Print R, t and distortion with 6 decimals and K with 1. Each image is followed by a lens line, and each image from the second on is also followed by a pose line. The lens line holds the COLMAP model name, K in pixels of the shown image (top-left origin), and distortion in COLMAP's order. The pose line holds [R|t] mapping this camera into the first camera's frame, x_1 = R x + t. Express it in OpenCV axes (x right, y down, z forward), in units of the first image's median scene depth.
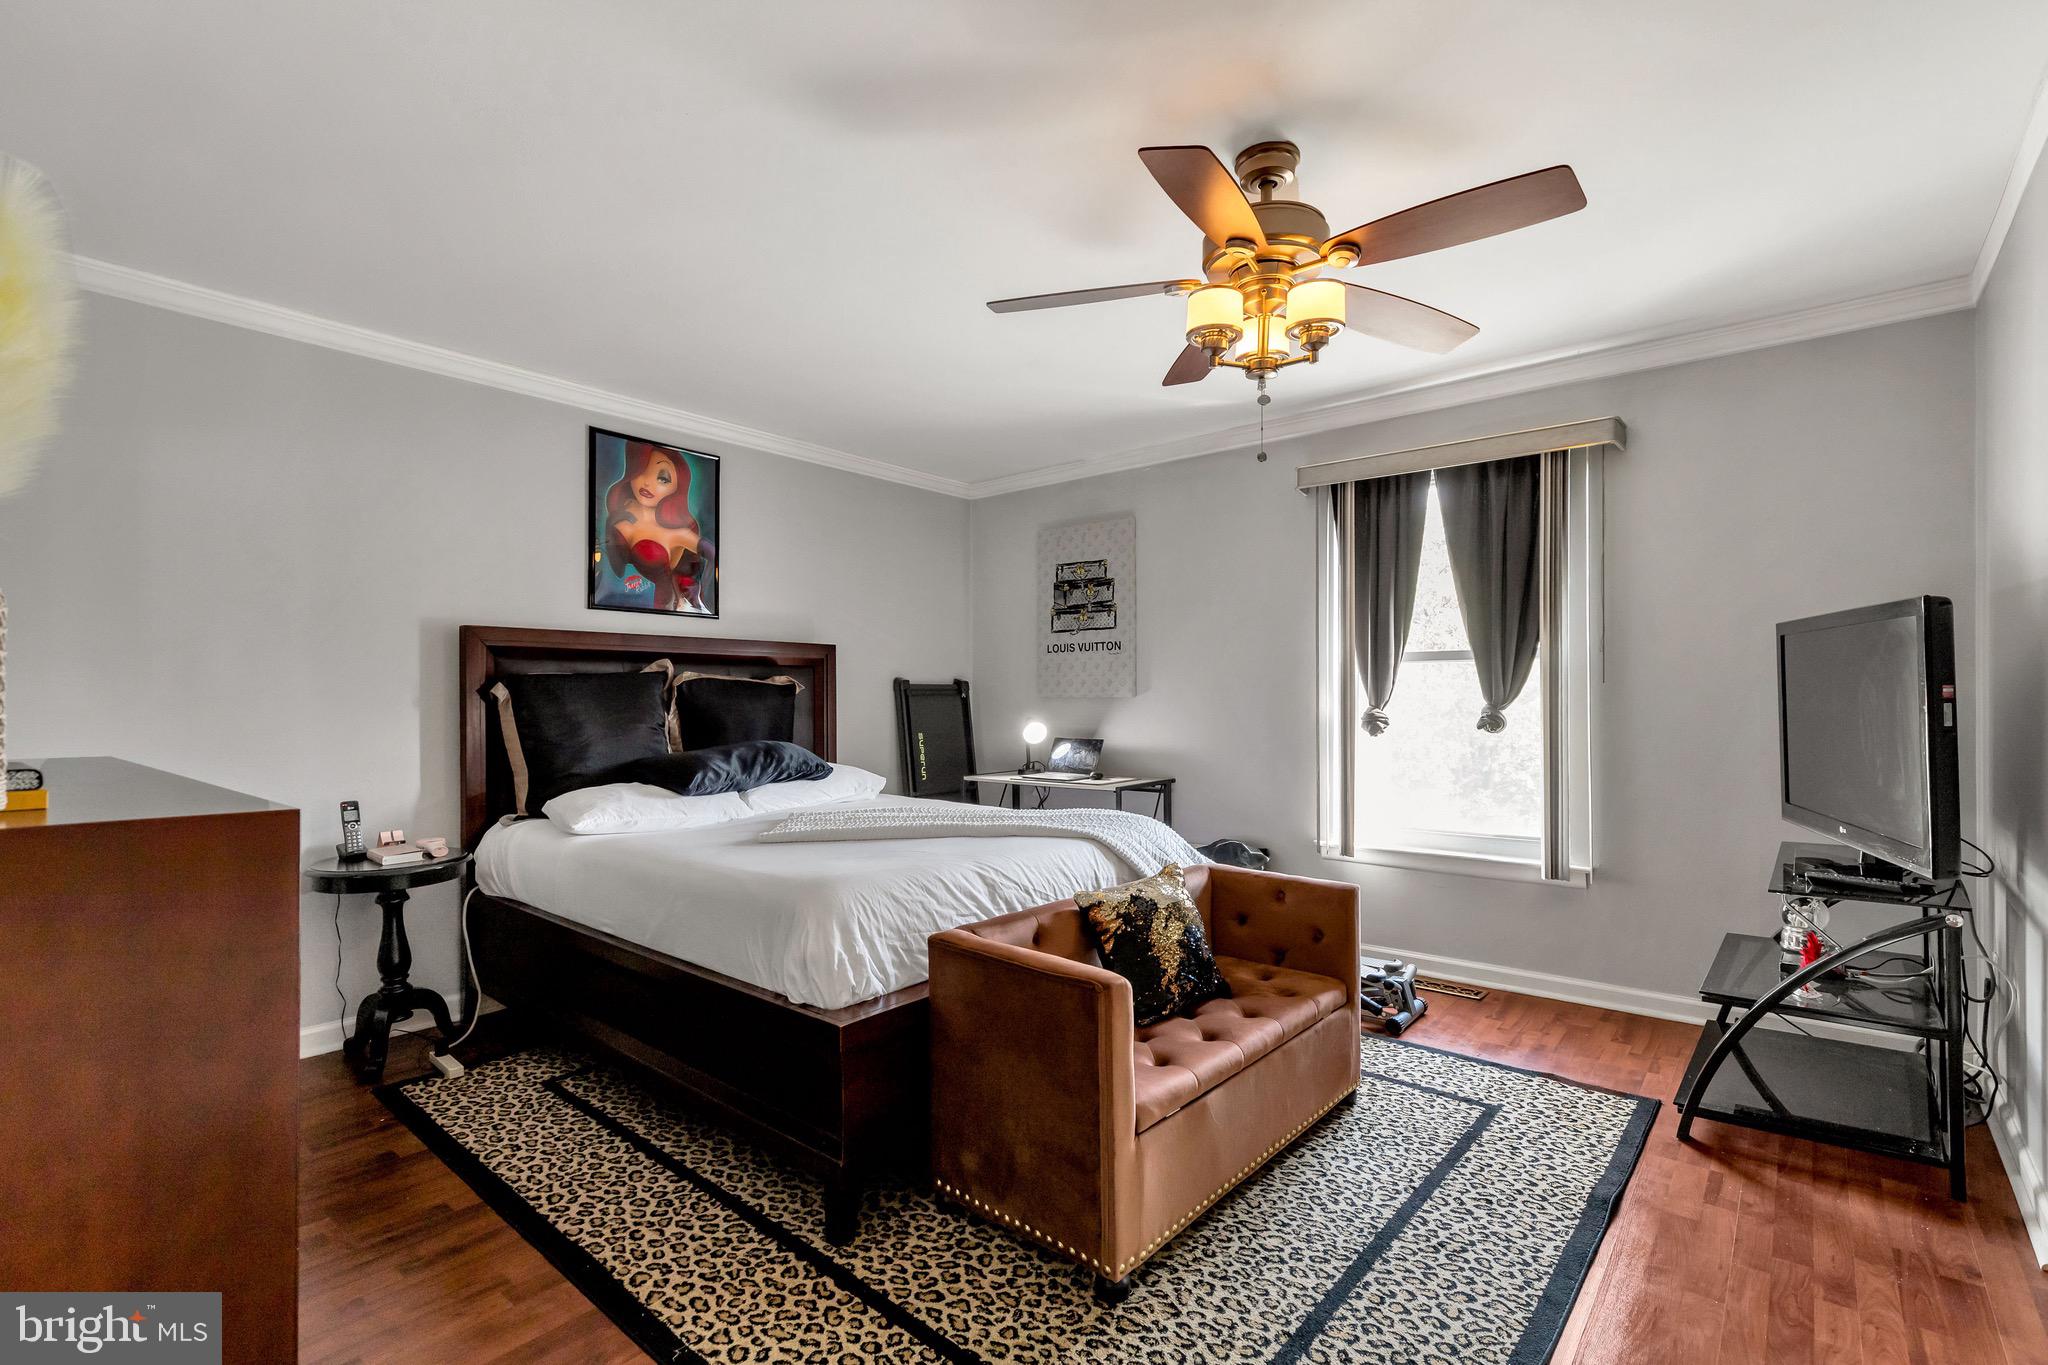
lens RADIAL K [[946.3, 0, 1032.9], [0, 946.3, 709.6], [0, 0, 1]] dist [-0.003759, -0.000831]
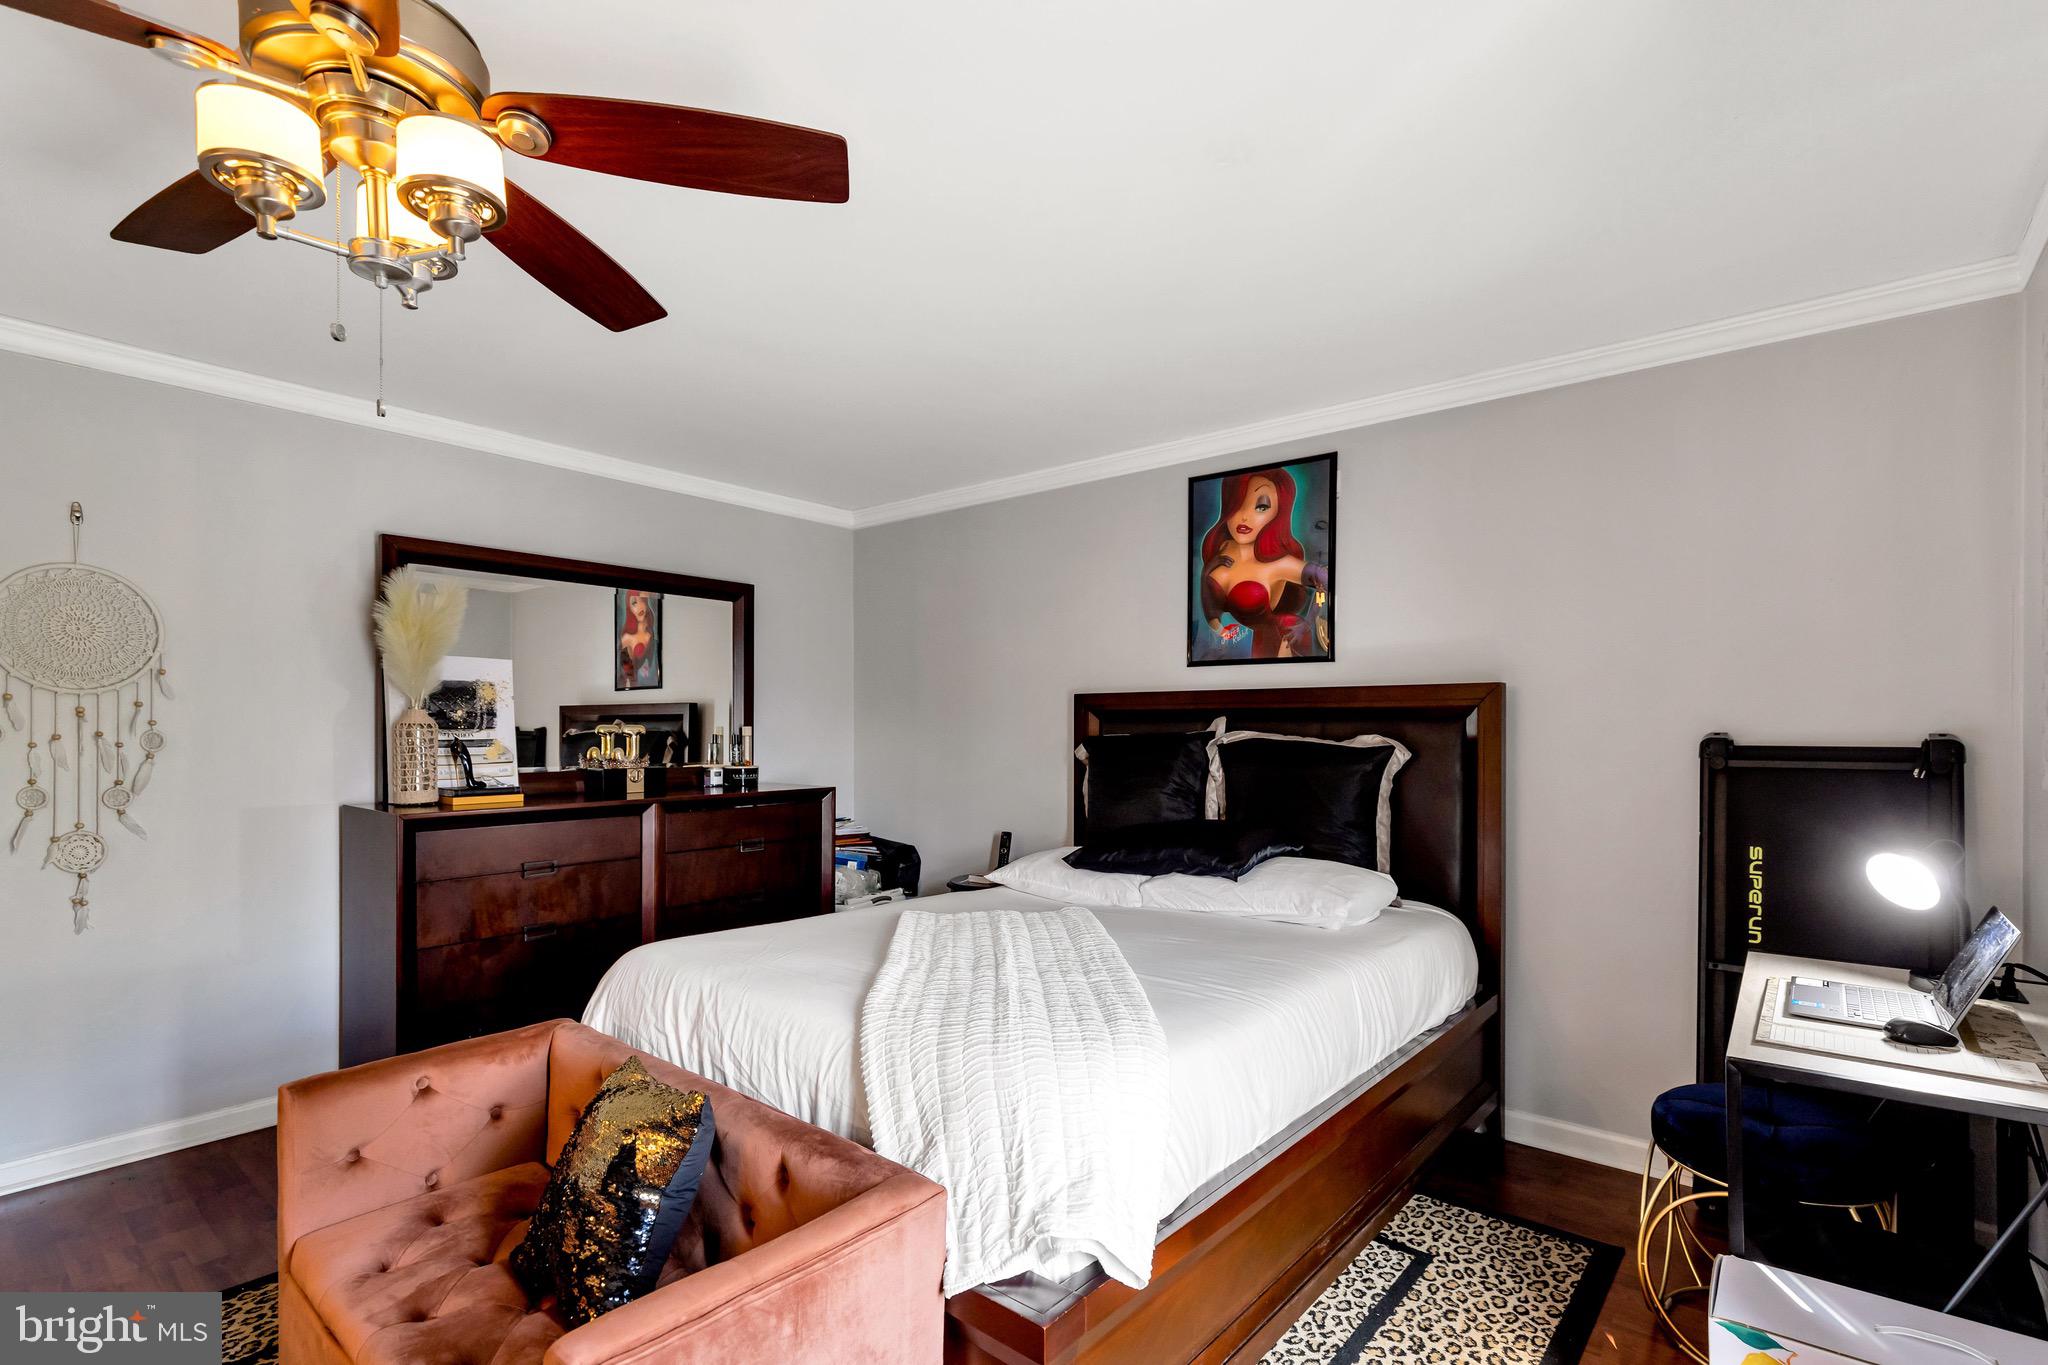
lens RADIAL K [[946.3, 0, 1032.9], [0, 946.3, 709.6], [0, 0, 1]] dist [-0.003759, -0.000831]
pose [[0.032891, -0.042360, -0.998561, 0.454572], [-0.031024, 0.998577, -0.043382, -0.016571], [0.998977, 0.032407, 0.031530, 0.777477]]
